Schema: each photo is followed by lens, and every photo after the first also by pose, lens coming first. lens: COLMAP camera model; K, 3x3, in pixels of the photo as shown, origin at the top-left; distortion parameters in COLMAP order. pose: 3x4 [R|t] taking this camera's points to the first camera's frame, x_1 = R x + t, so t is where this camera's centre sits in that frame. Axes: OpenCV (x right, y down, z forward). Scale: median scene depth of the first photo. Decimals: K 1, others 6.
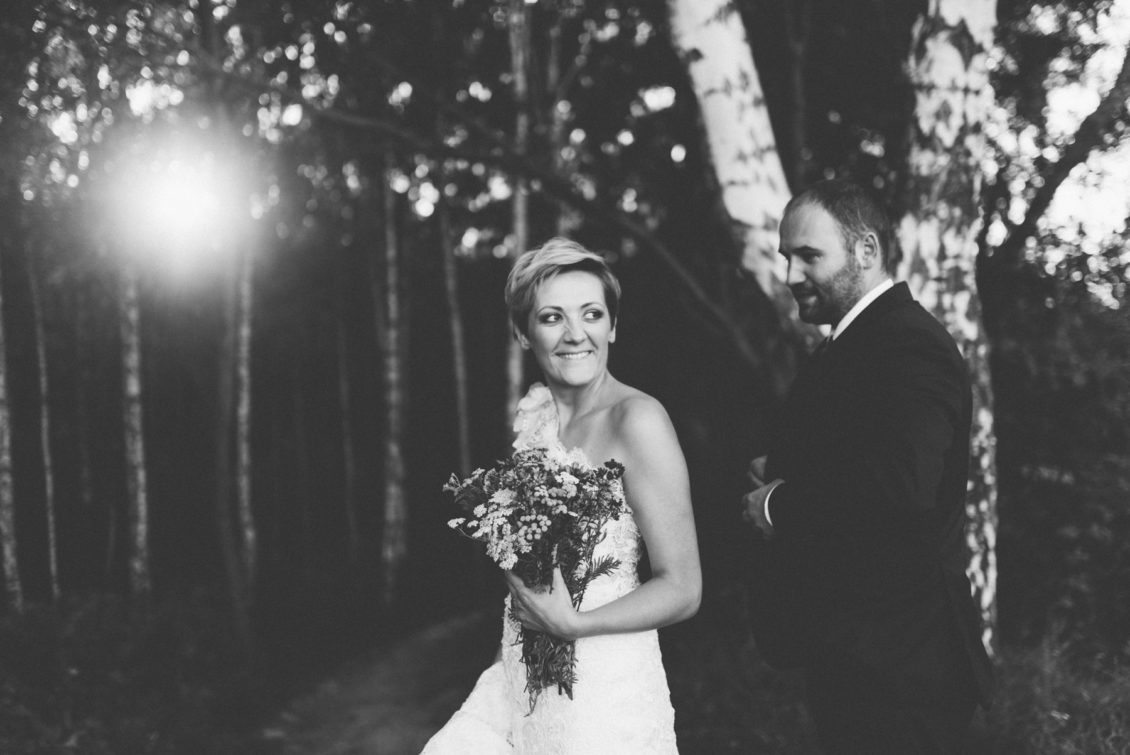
lens RADIAL K [[1080.1, 0, 565.0], [0, 1080.1, 377.5], [0, 0, 1]] dist [-0.060463, 0.082716]
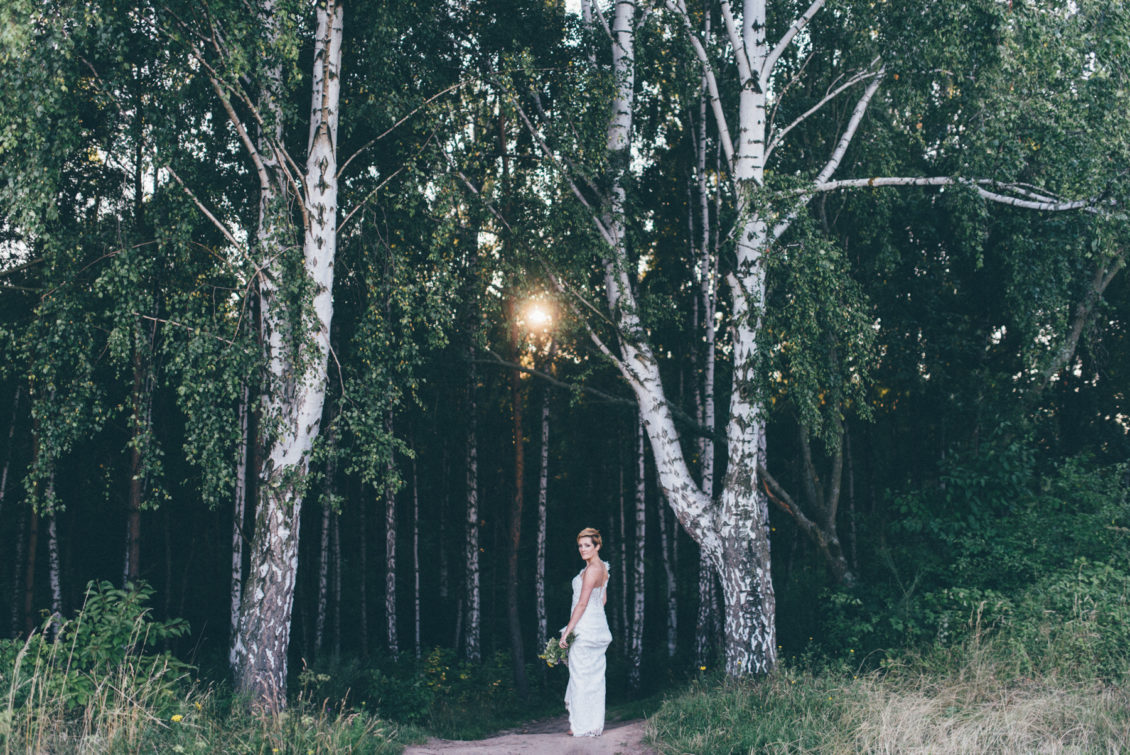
lens RADIAL K [[1080.1, 0, 565.0], [0, 1080.1, 377.5], [0, 0, 1]] dist [-0.060463, 0.082716]
pose [[0.948677, -0.008077, -0.316143, 0.770036], [-0.024865, 0.994674, -0.100028, -0.149140], [0.315267, 0.102755, 0.943424, -1.542350]]
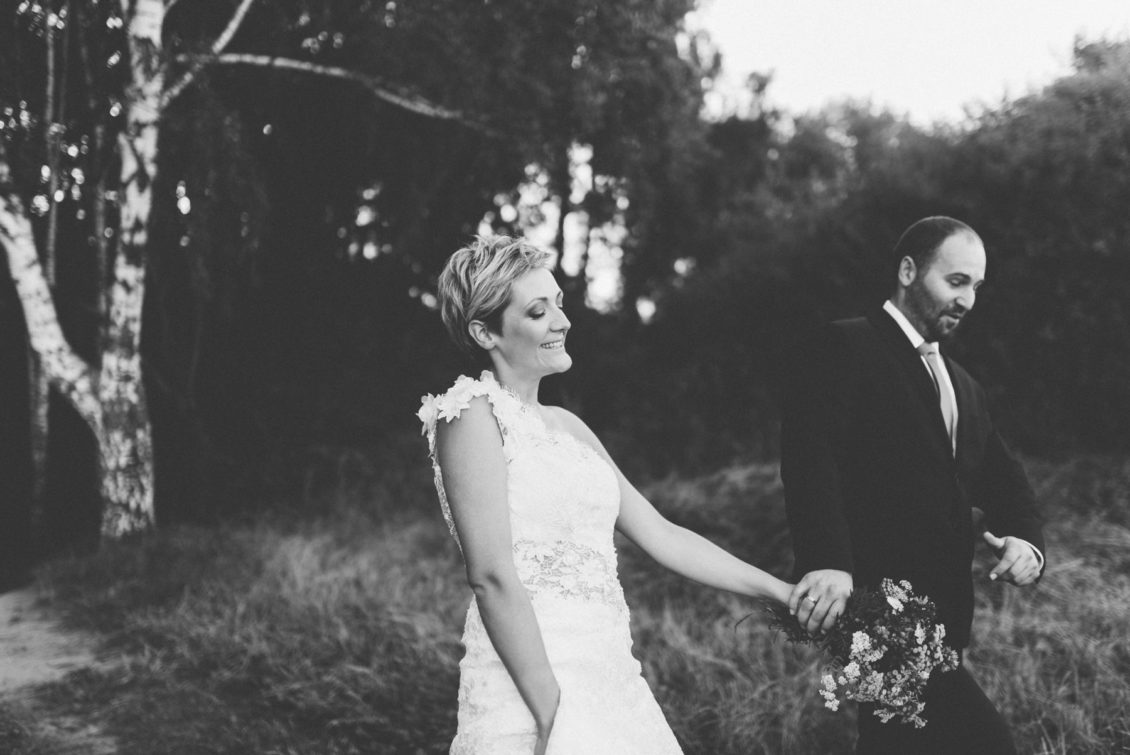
lens RADIAL K [[1080.1, 0, 565.0], [0, 1080.1, 377.5], [0, 0, 1]] dist [-0.060463, 0.082716]
pose [[0.954782, 0.030704, 0.295717, 0.608084], [-0.032700, 0.999464, 0.001804, -0.132049], [-0.295503, -0.011392, 0.955274, -1.706082]]
